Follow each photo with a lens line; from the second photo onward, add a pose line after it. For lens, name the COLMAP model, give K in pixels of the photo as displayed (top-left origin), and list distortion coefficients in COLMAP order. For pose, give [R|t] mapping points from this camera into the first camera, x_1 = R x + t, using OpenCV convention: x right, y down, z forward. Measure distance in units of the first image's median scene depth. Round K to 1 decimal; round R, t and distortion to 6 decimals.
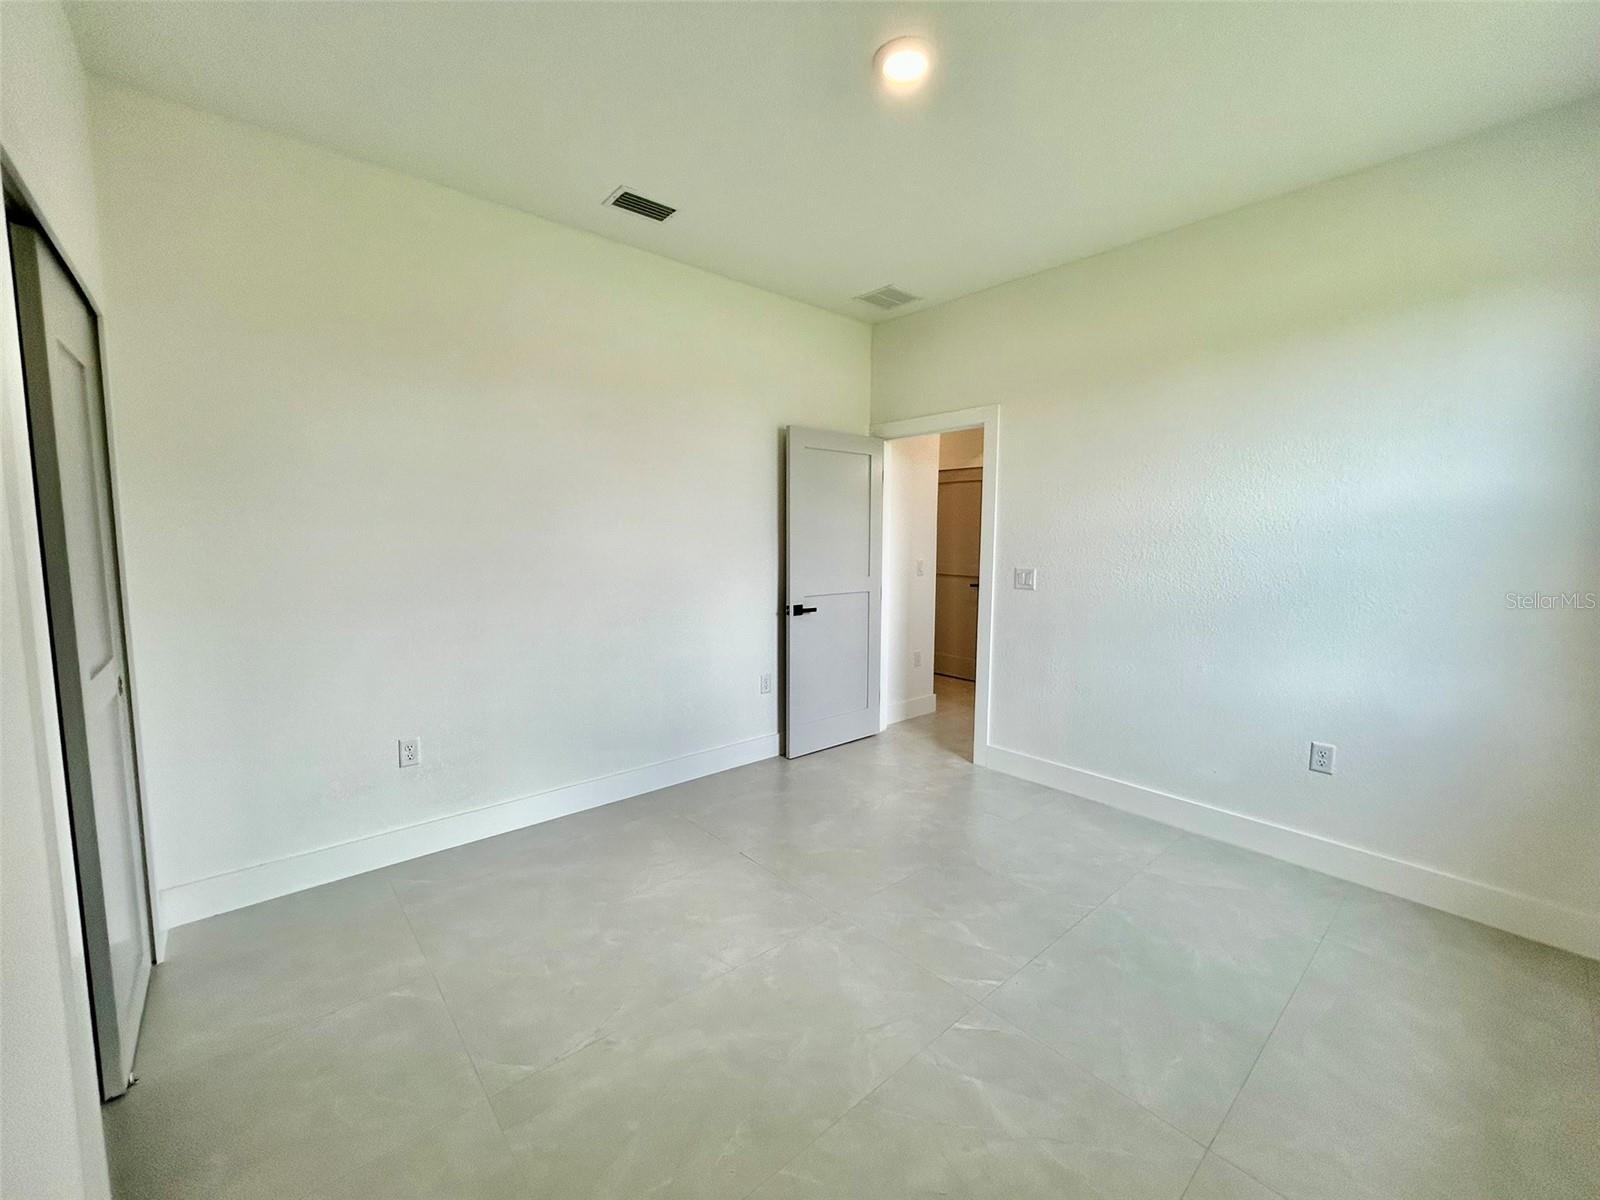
lens RADIAL K [[643.2, 0, 785.0], [0, 643.2, 598.0], [0, 0, 1]] dist [0.000016, -0.000097]
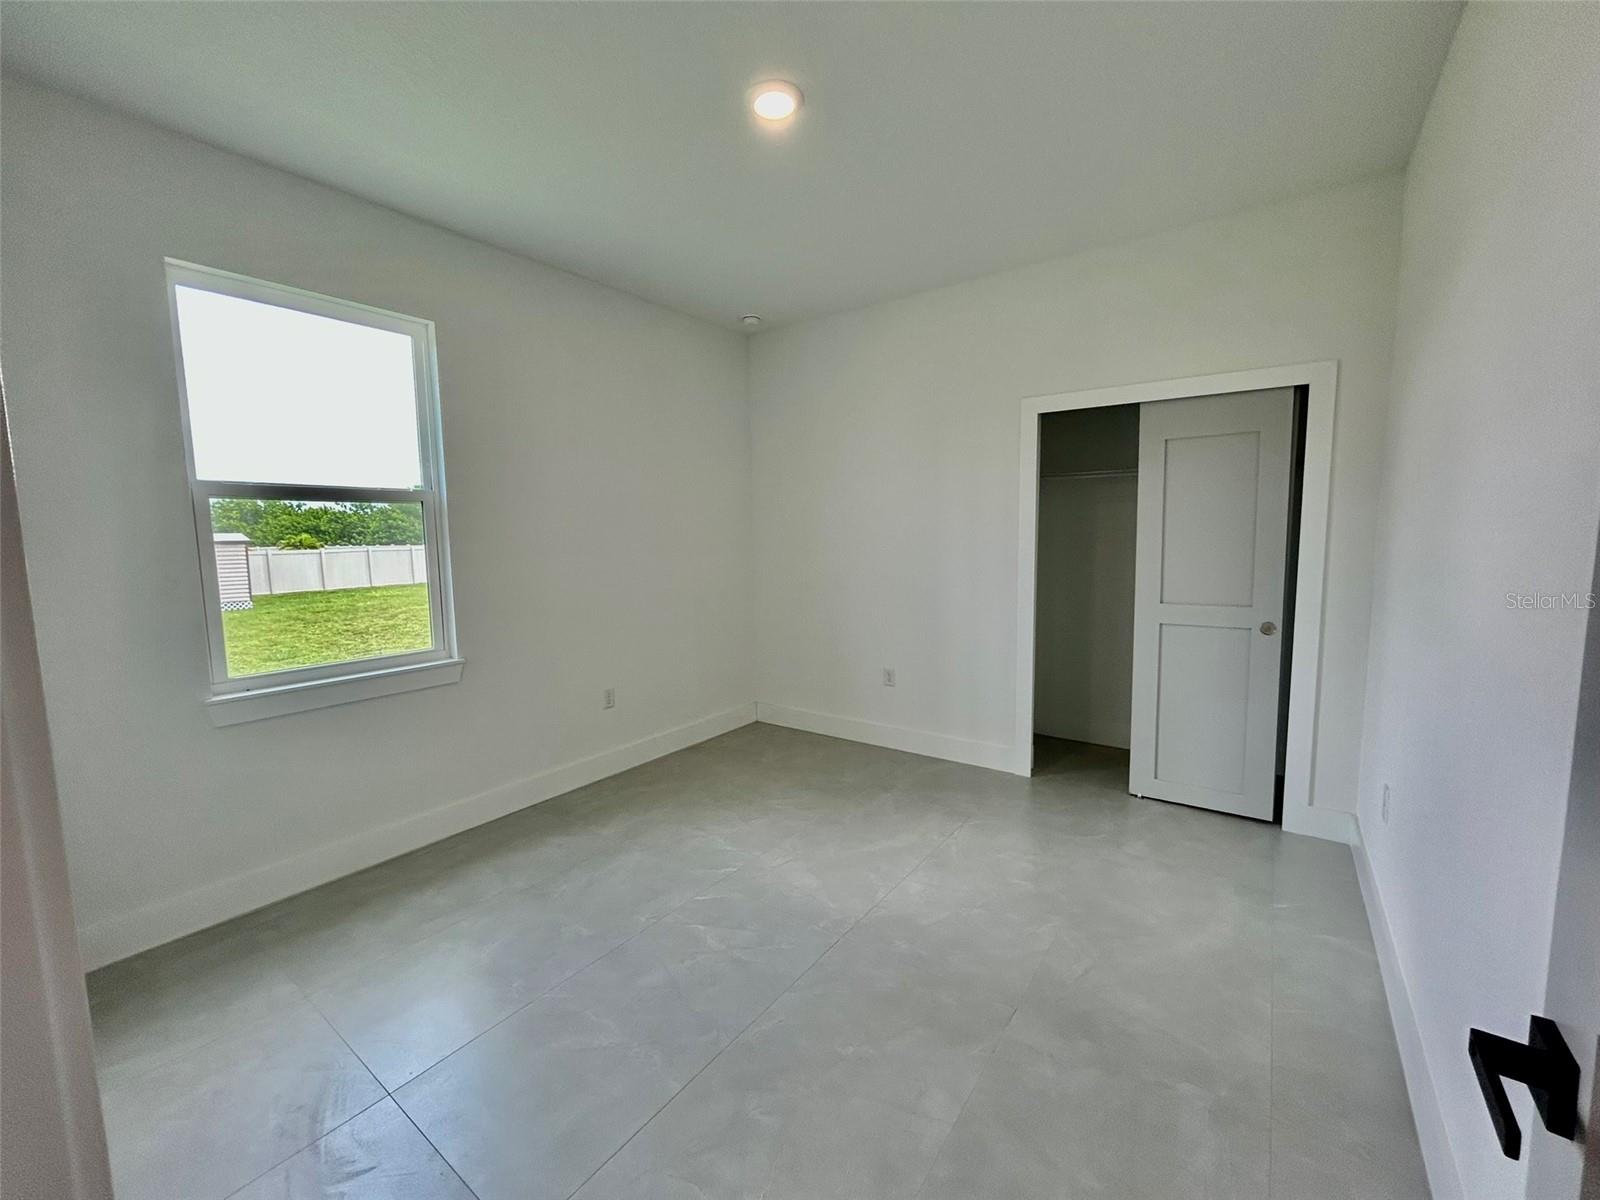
lens RADIAL K [[643.2, 0, 785.0], [0, 643.2, 598.0], [0, 0, 1]] dist [0.000016, -0.000097]
pose [[-0.975742, 0.030990, -0.216721, 0.445757], [-0.011750, 0.981090, 0.193195, -0.222172], [0.218610, 0.191055, -0.956926, 2.260173]]
